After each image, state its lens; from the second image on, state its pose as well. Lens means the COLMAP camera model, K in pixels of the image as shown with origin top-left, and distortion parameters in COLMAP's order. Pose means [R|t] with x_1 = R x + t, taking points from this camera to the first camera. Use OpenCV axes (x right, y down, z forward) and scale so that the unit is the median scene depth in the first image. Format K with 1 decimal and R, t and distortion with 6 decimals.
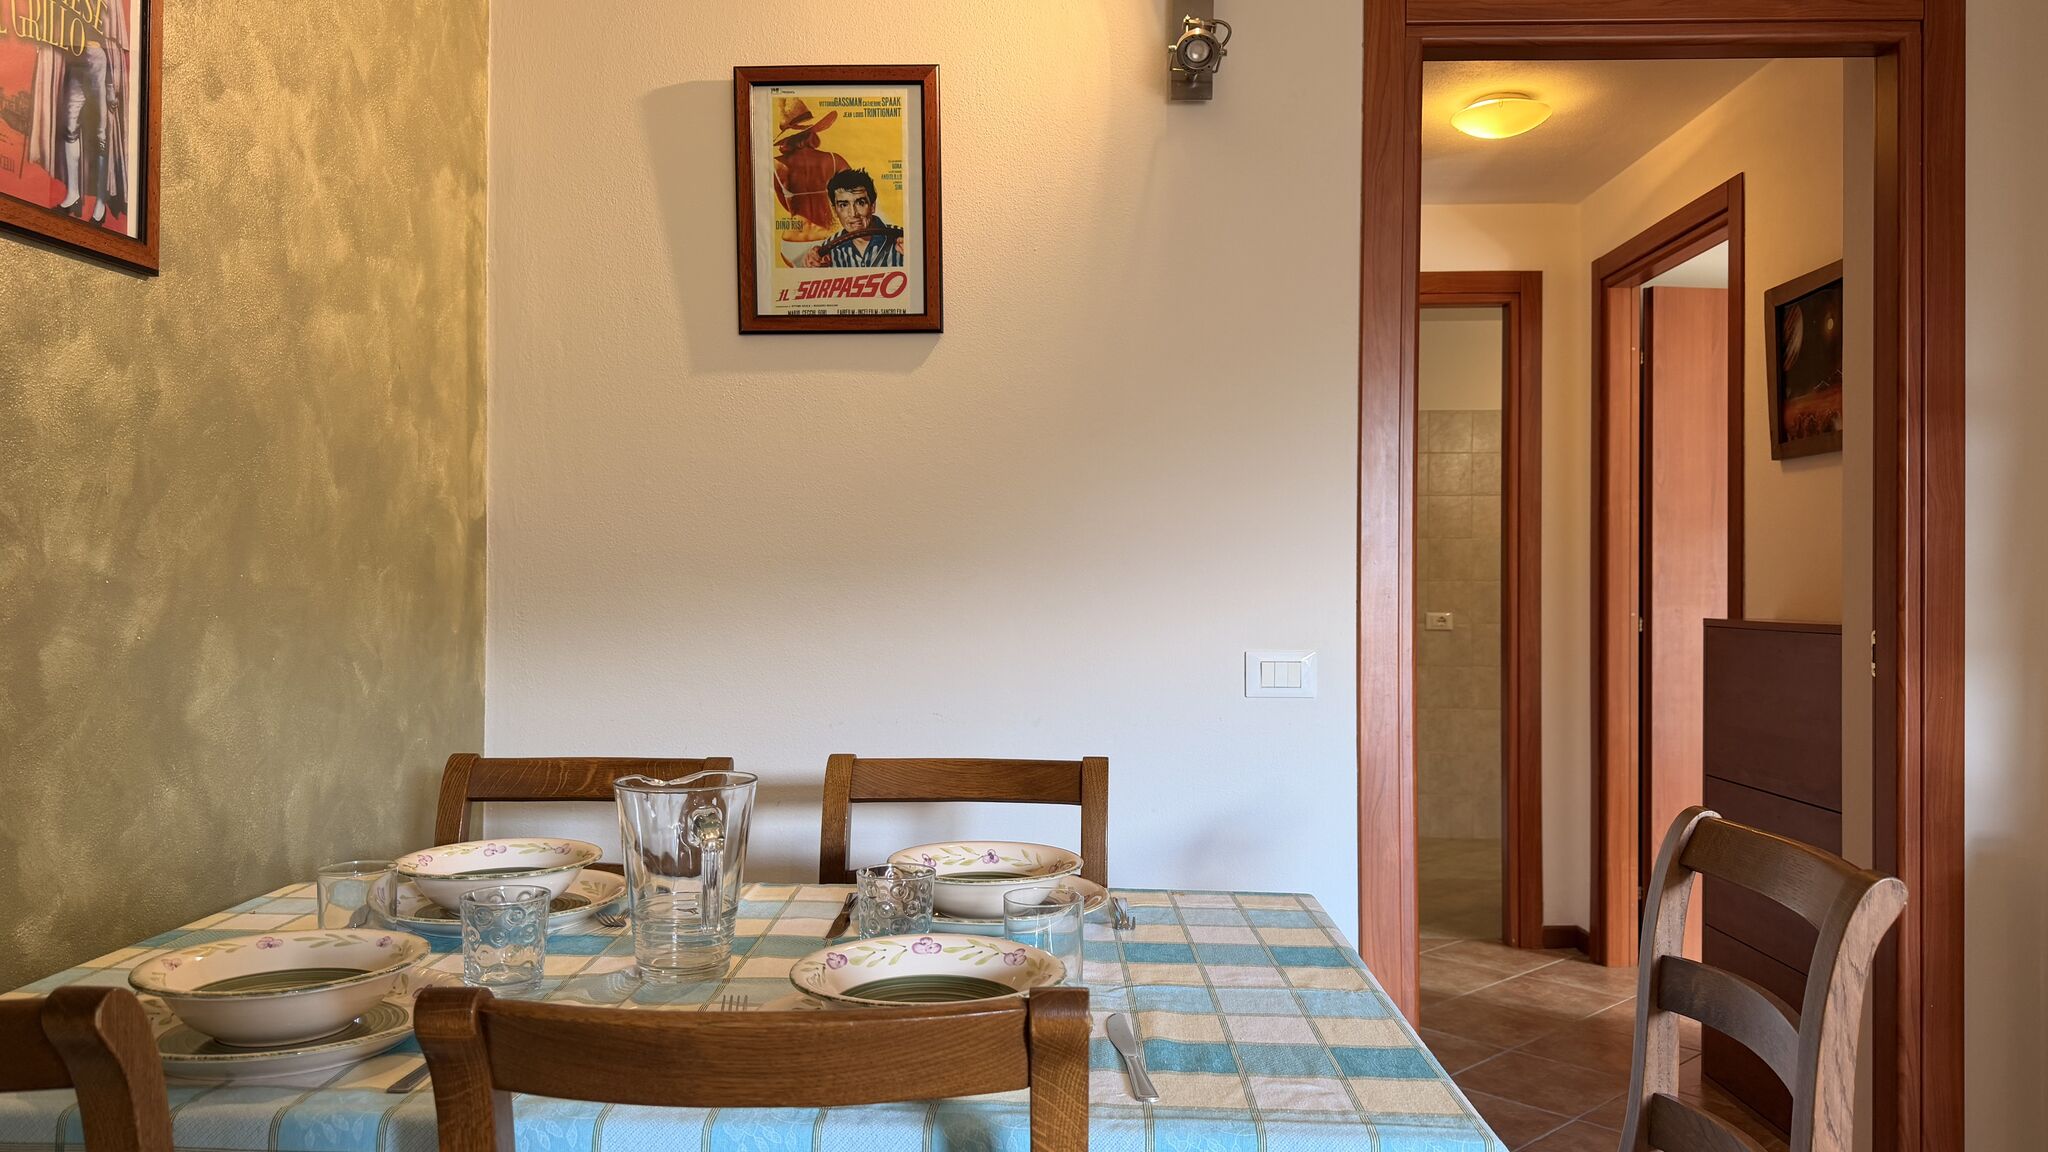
lens RADIAL K [[1494.8, 0, 1039.2], [0, 1494.8, 573.9], [0, 0, 1]] dist [0.062404, -0.080351]
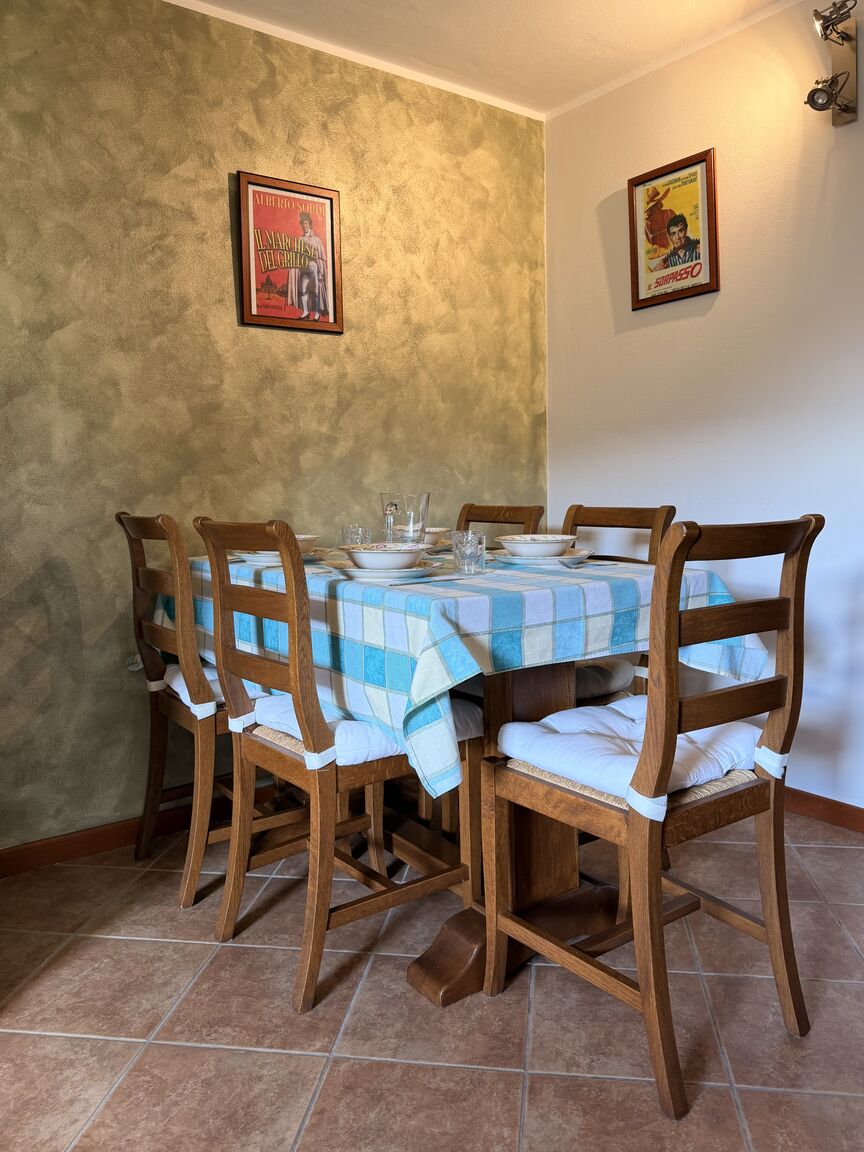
lens RADIAL K [[852.3, 0, 412.6], [0, 852.3, 522.4], [0, 0, 1]] dist [0.033942, -0.033423]
pose [[0.626922, 0.012512, -0.778982, 0.540031], [0.031706, 0.998633, 0.041557, 0.072203], [0.778437, -0.050752, 0.625668, 0.019990]]
